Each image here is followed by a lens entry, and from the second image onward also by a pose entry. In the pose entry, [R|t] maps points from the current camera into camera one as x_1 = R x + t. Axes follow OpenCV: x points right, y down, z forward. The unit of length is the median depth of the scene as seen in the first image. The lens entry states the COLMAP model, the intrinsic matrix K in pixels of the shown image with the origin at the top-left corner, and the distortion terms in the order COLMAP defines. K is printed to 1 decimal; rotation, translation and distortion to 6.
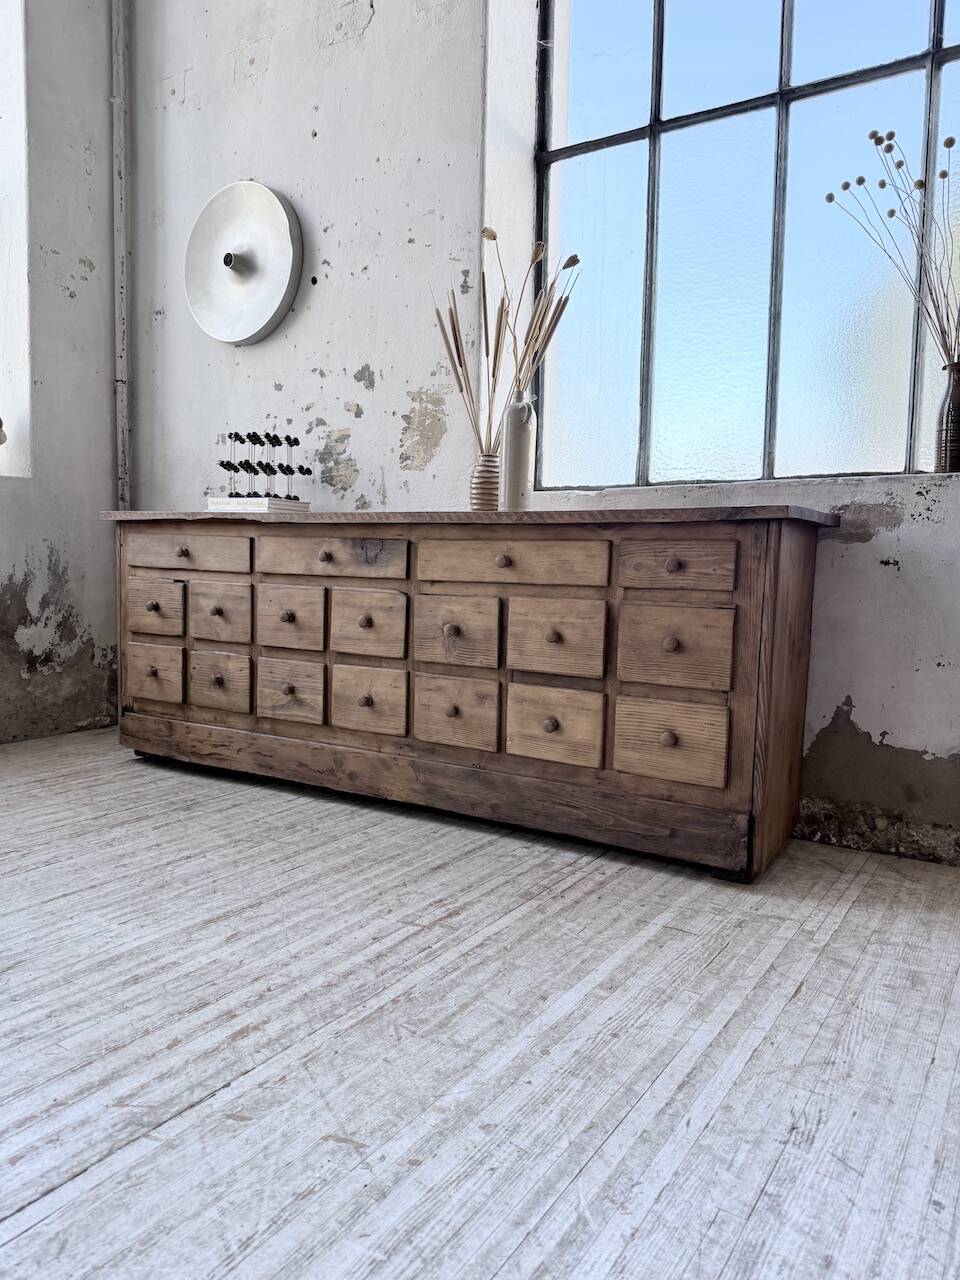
lens RADIAL K [[909.7, 0, 484.5], [0, 909.7, 635.1], [0, 0, 1]] dist [0.061409, -0.070629]
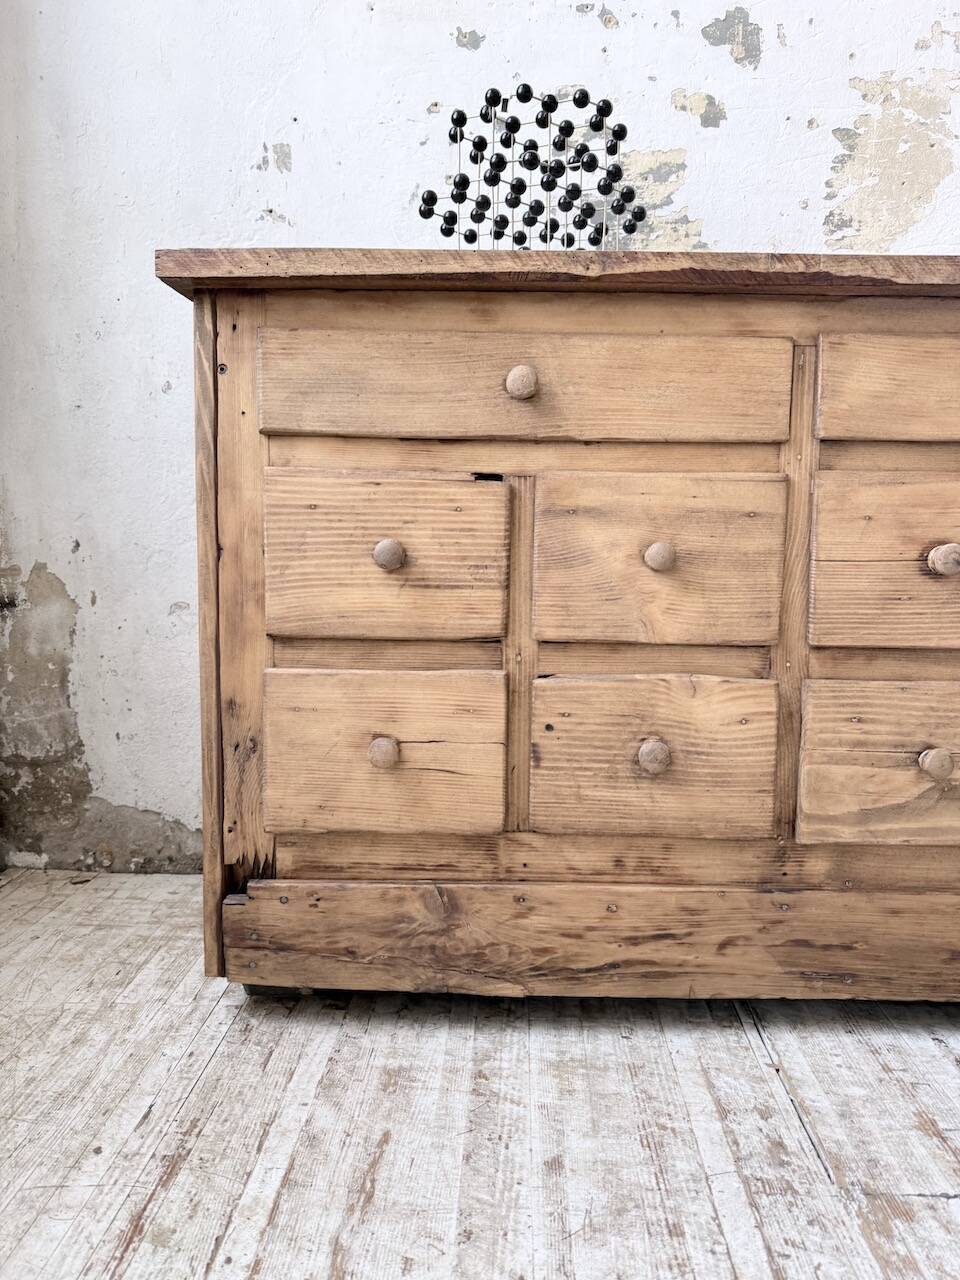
lens RADIAL K [[913.2, 0, 475.7], [0, 913.2, 641.1], [0, 0, 1]] dist [0.061150, -0.086716]
pose [[0.864559, -0.065250, 0.498276, -0.577320], [0.053090, 0.997845, 0.038553, -0.013344], [-0.499718, -0.006878, 0.866161, 0.805735]]
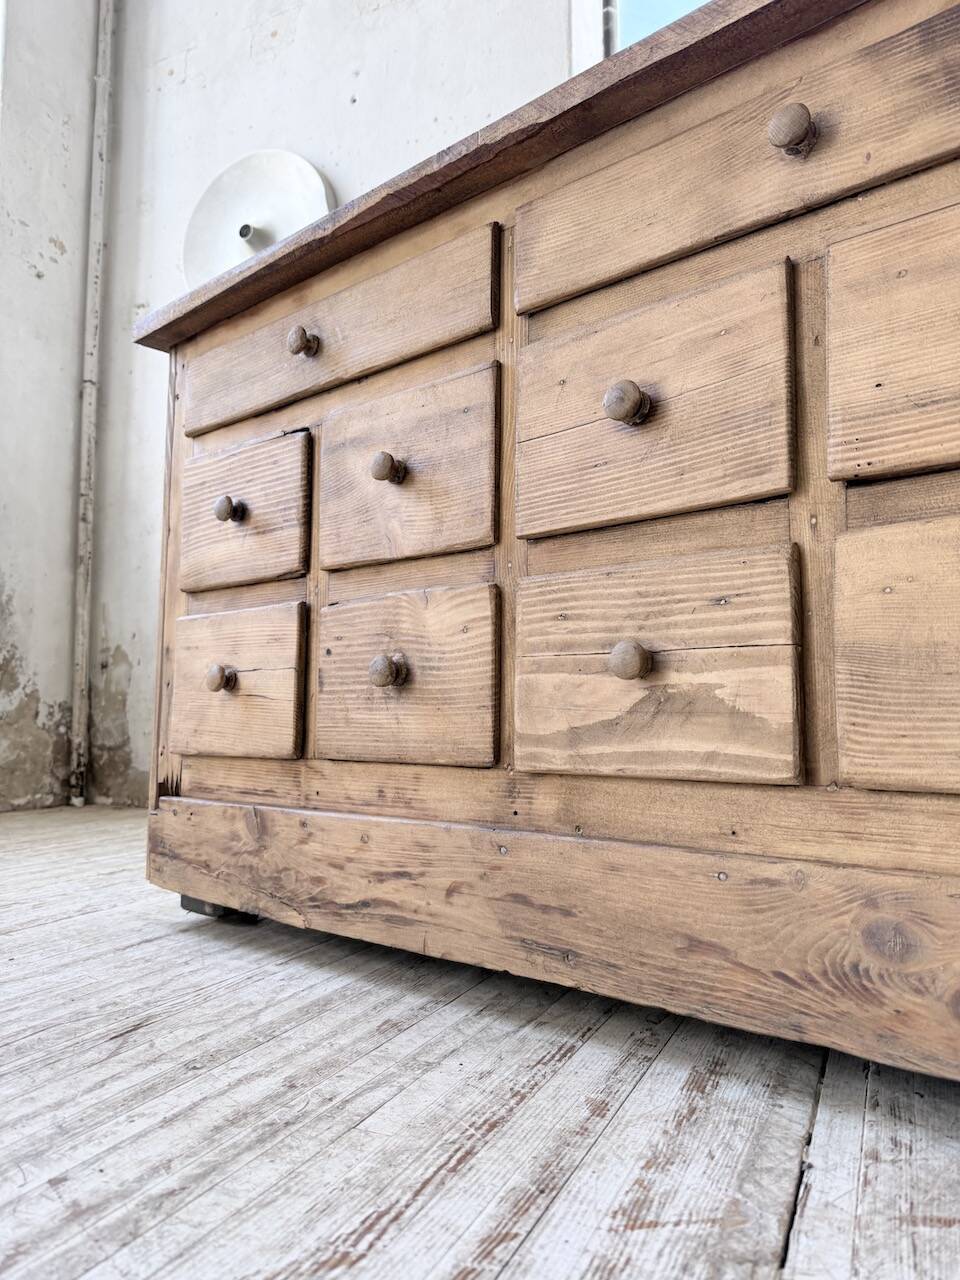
lens RADIAL K [[913.2, 0, 469.8], [0, 913.2, 638.3], [0, 0, 1]] dist [0.061150, -0.086716]
pose [[0.984071, -0.031353, -0.174988, -0.224991], [-0.001548, 0.982776, -0.184795, 0.108912], [0.177768, 0.182122, 0.967073, 0.749136]]
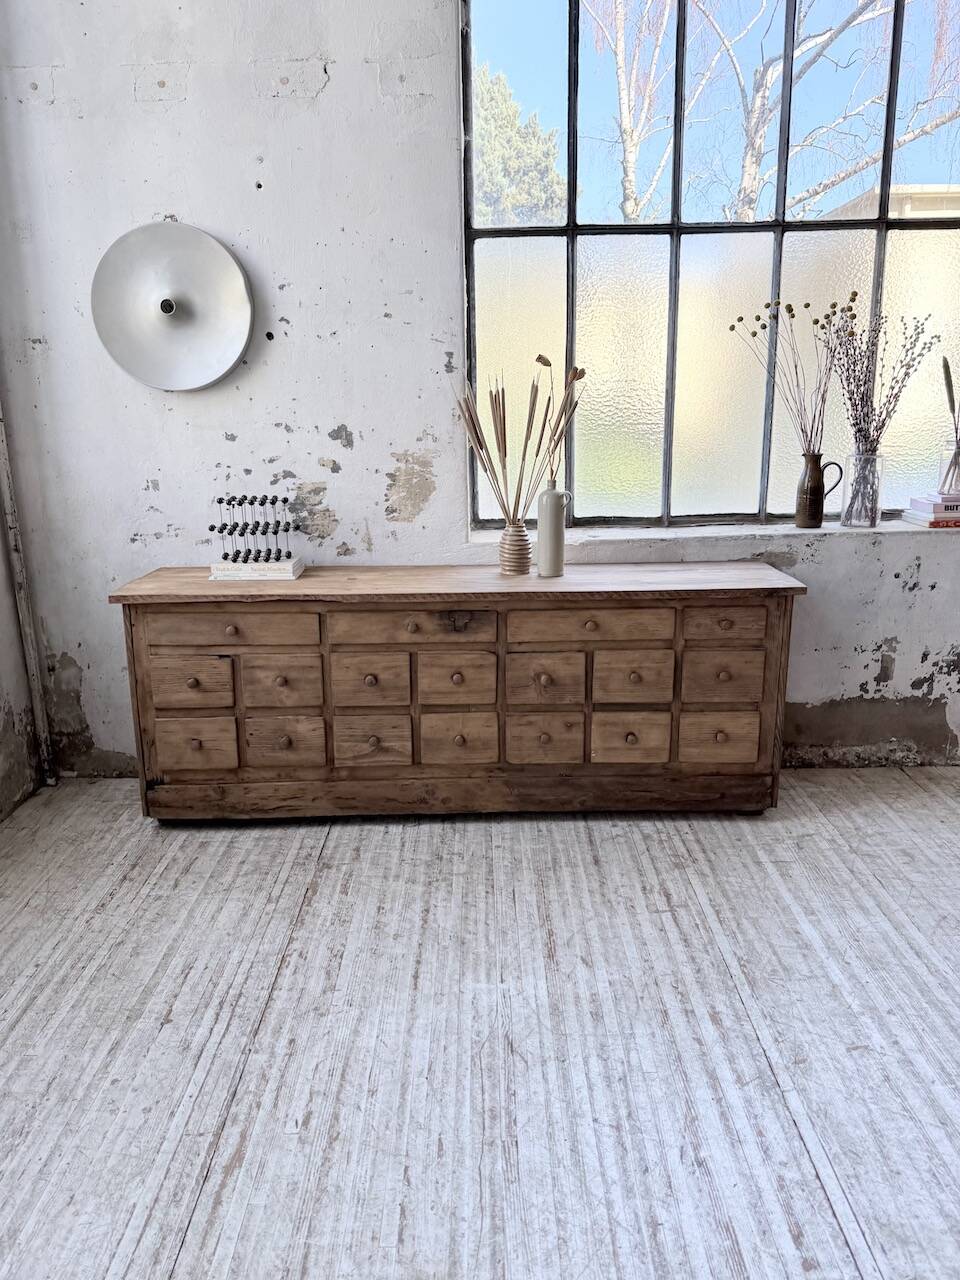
lens RADIAL K [[909.7, 0, 480.1], [0, 909.7, 624.6], [0, 0, 1]] dist [0.061409, -0.070629]
pose [[0.840919, -0.157263, 0.517806, -0.702225], [0.074650, 0.981406, 0.176832, -0.289211], [-0.535987, -0.110047, 0.837023, -0.016688]]
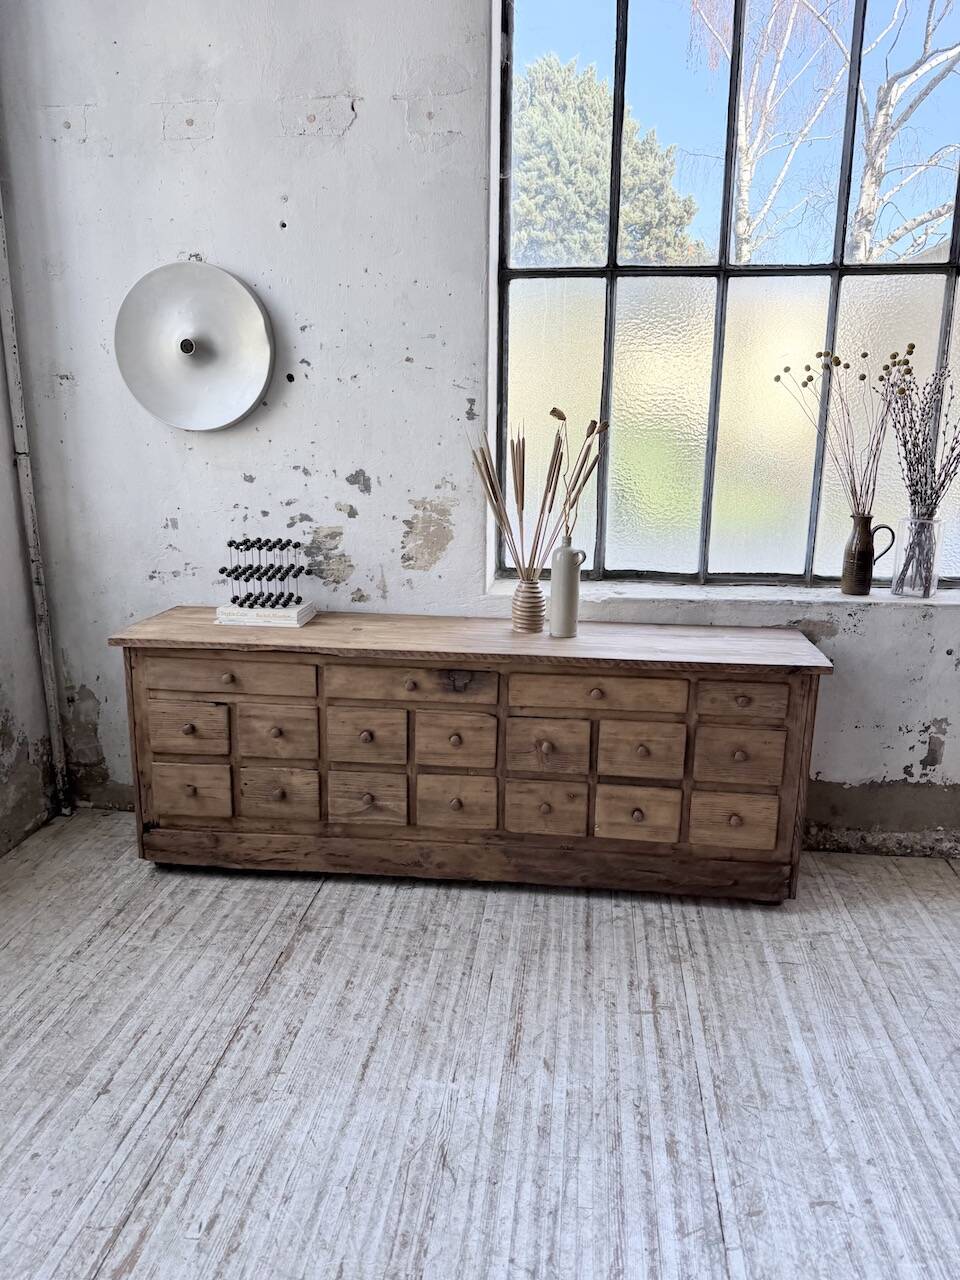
lens RADIAL K [[909.7, 0, 490.9], [0, 909.7, 639.3], [0, 0, 1]] dist [0.061409, -0.070629]
pose [[0.894687, -0.113376, 0.432066, -0.562259], [0.042125, 0.984358, 0.171071, -0.329593], [-0.444703, -0.134854, 0.885468, -0.025414]]
